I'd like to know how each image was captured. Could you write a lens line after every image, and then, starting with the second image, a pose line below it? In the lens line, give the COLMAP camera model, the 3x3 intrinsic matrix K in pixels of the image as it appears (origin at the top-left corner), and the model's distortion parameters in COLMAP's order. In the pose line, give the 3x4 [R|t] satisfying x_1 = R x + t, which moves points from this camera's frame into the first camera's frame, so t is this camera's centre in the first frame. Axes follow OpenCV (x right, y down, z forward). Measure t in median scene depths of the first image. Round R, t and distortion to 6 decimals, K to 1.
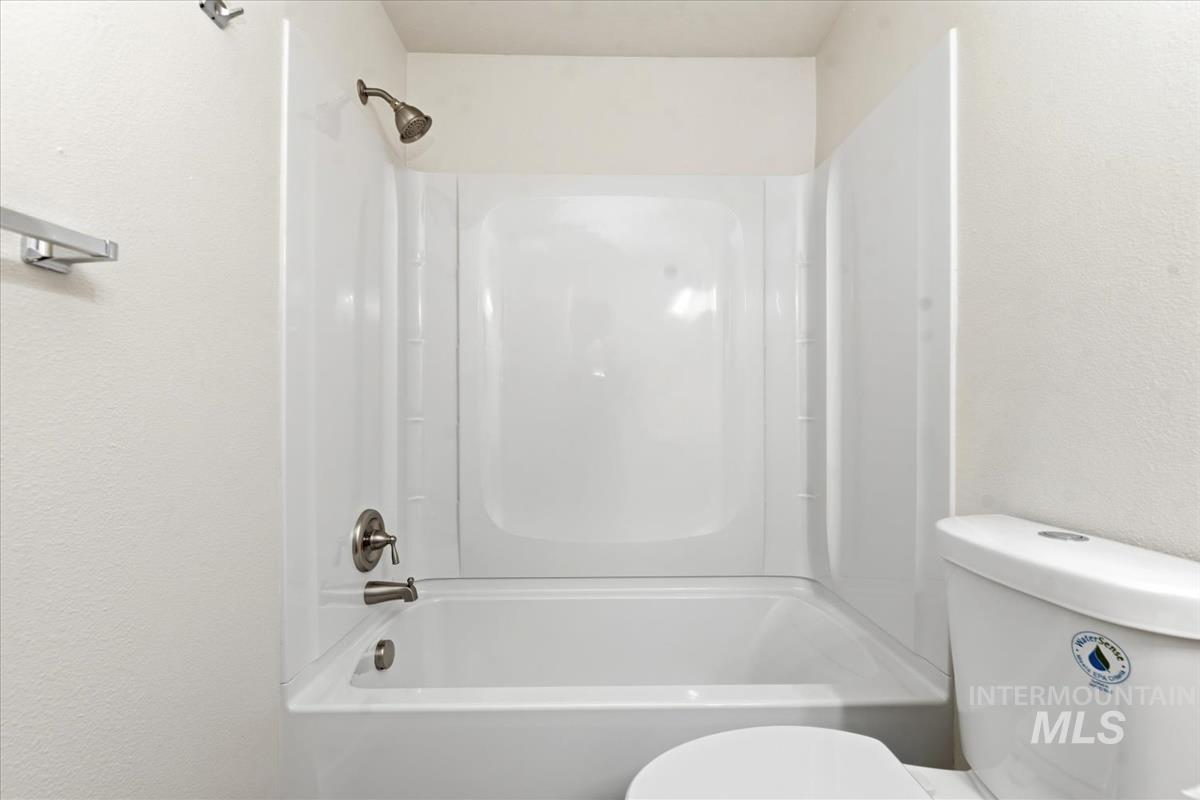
lens RADIAL K [[516.1, 0, 605.0], [0, 516.1, 413.1], [0, 0, 1]] dist [0.000003, 0.000378]
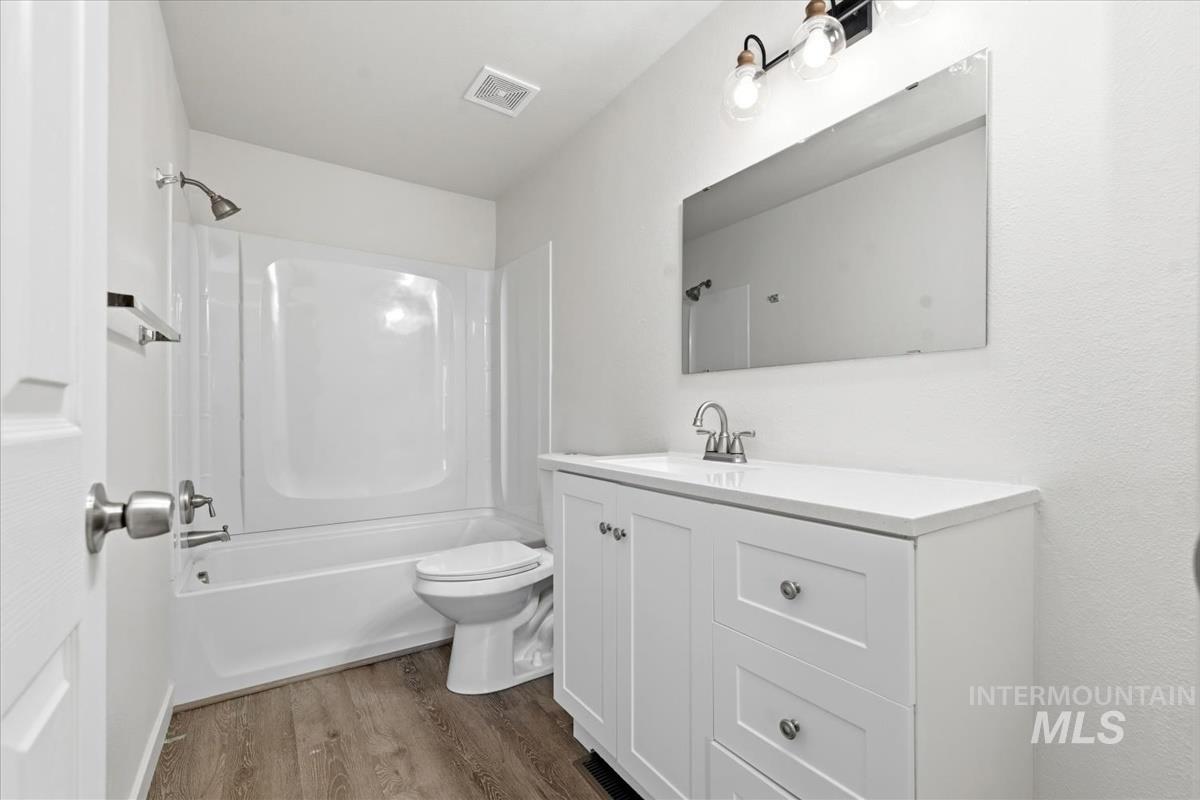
lens RADIAL K [[516.1, 0, 605.0], [0, 516.1, 413.1], [0, 0, 1]] dist [0.000003, 0.000378]
pose [[0.840568, -0.003120, 0.541697, -0.264710], [0.001151, 0.999991, 0.003973, 0.000660], [-0.541705, -0.002716, 0.840564, -0.784745]]
